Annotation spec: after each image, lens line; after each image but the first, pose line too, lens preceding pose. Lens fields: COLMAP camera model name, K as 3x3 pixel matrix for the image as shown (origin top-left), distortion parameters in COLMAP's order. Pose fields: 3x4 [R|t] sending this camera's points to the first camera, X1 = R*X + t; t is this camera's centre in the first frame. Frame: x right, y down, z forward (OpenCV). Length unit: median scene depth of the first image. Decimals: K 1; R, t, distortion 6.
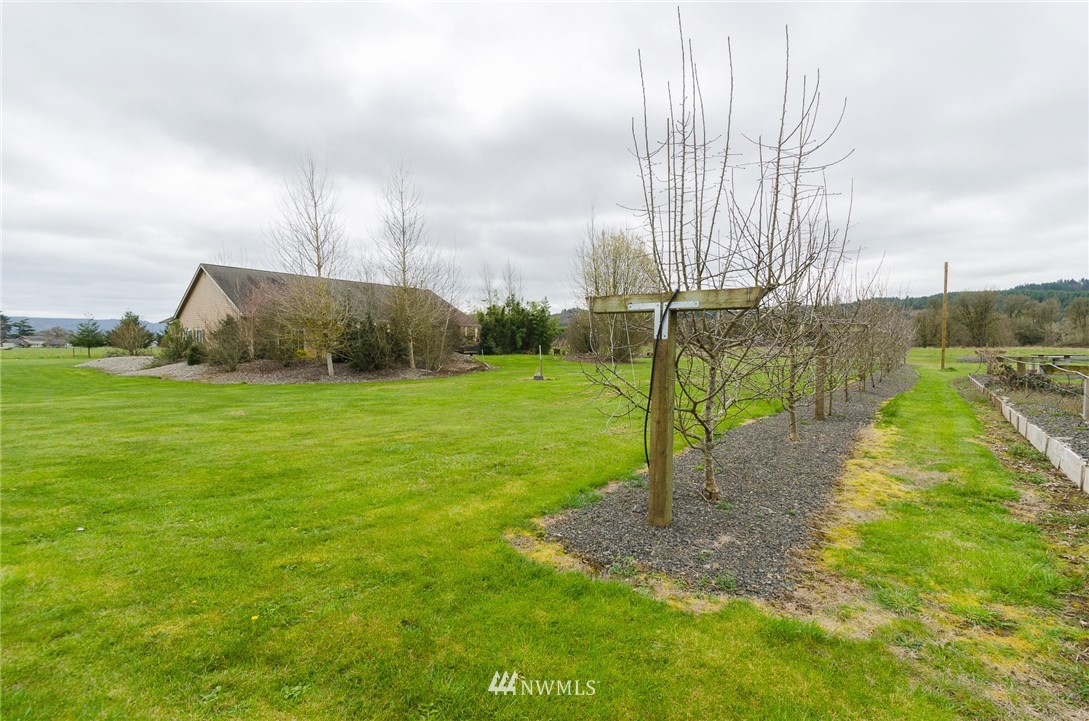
lens RADIAL K [[484.0, 0, 560.5], [0, 484.0, 369.1], [0, 0, 1]] dist [0.000134, -0.006432]
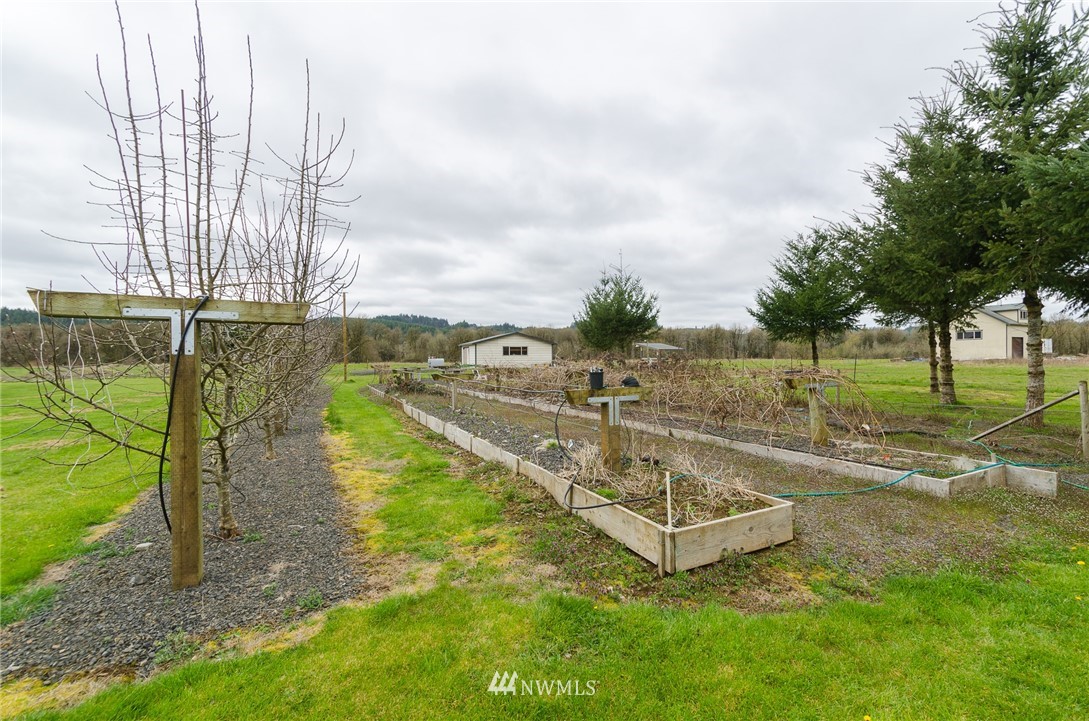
lens RADIAL K [[484.0, 0, 560.5], [0, 484.0, 369.1], [0, 0, 1]] dist [0.000134, -0.006432]
pose [[0.399452, -0.018661, 0.916564, -0.286128], [0.050334, 0.998731, -0.001603, -0.004783], [-0.915371, 0.046775, 0.399884, 0.097335]]
